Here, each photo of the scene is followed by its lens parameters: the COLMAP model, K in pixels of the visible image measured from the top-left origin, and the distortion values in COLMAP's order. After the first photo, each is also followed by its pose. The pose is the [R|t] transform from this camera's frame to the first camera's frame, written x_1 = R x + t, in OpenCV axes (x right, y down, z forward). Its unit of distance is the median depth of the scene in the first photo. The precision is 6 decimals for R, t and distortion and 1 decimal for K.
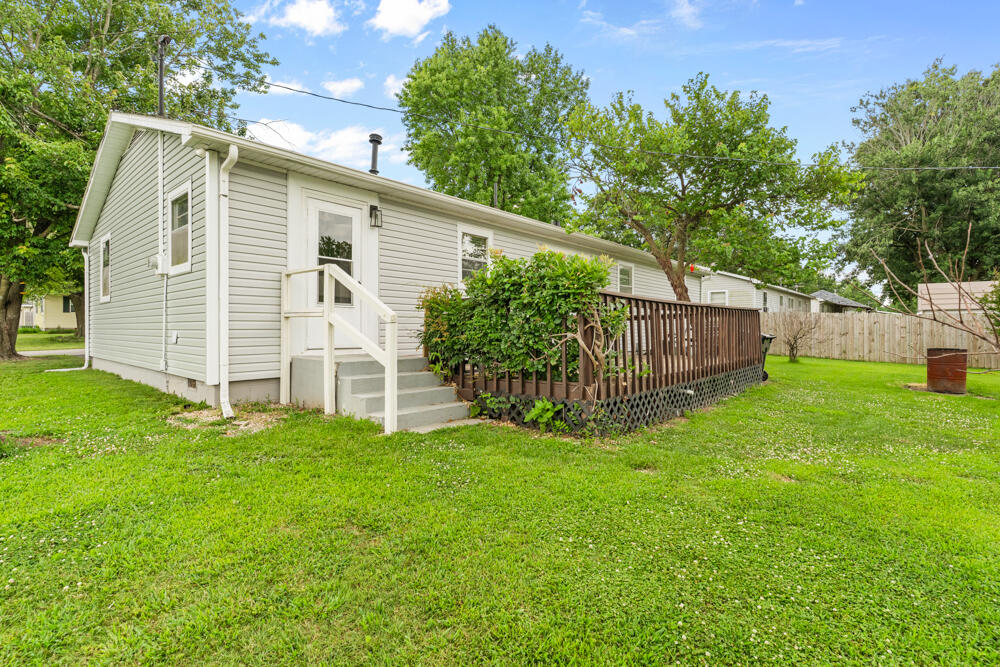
lens RADIAL K [[471.3, 0, 495.9], [0, 471.3, 333.1], [0, 0, 1]] dist [-0.003417, -0.000958]
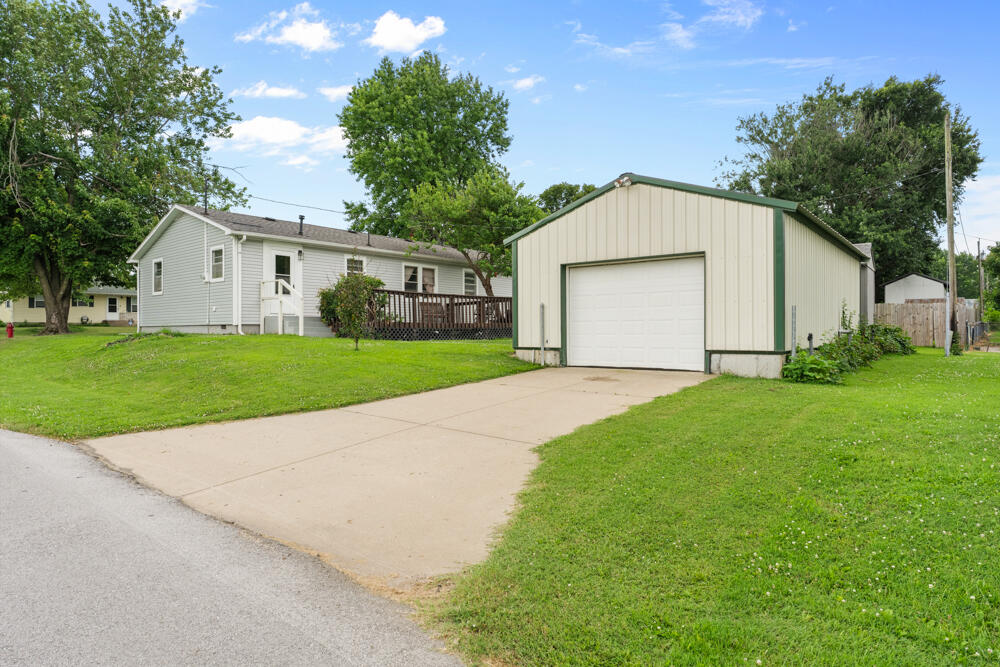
lens RADIAL K [[594.6, 0, 500.0], [0, 594.6, 333.5], [0, 0, 1]] dist [-0.013377, 0.000227]
pose [[0.999787, -0.003941, 0.020255, 0.404671], [0.004107, 0.999958, -0.008199, 0.095934], [-0.020222, 0.008281, 0.999761, -1.175026]]
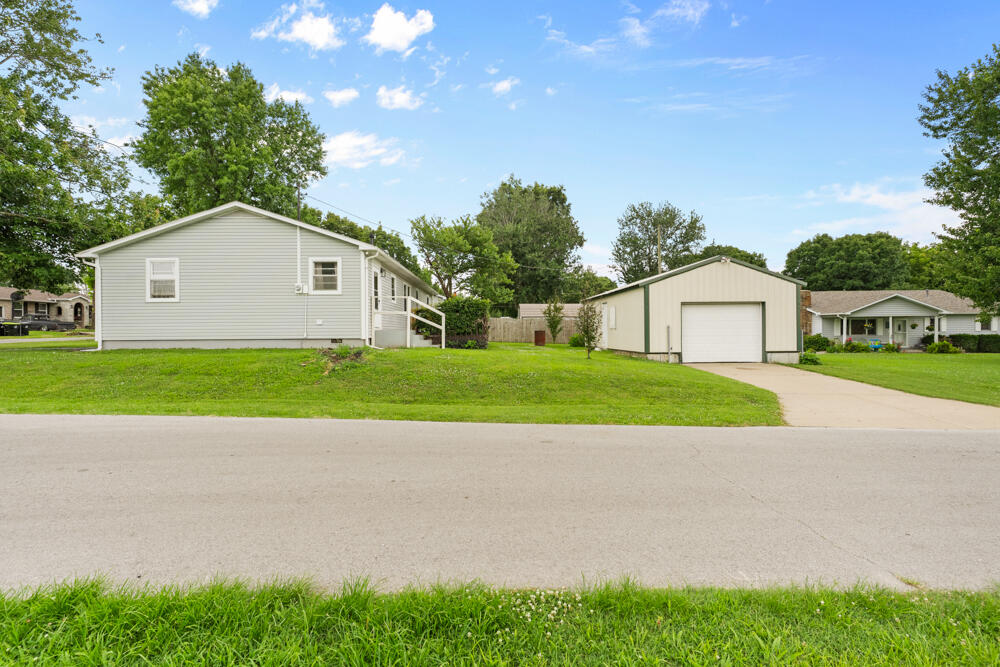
lens RADIAL K [[476.6, 0, 500.7], [0, 476.6, 340.5], [0, 0, 1]] dist [-0.002207, -0.000463]
pose [[0.732388, -0.015379, 0.680714, -0.943303], [0.015630, 0.999861, 0.005774, 0.057853], [-0.680708, 0.006411, 0.732527, -0.752392]]
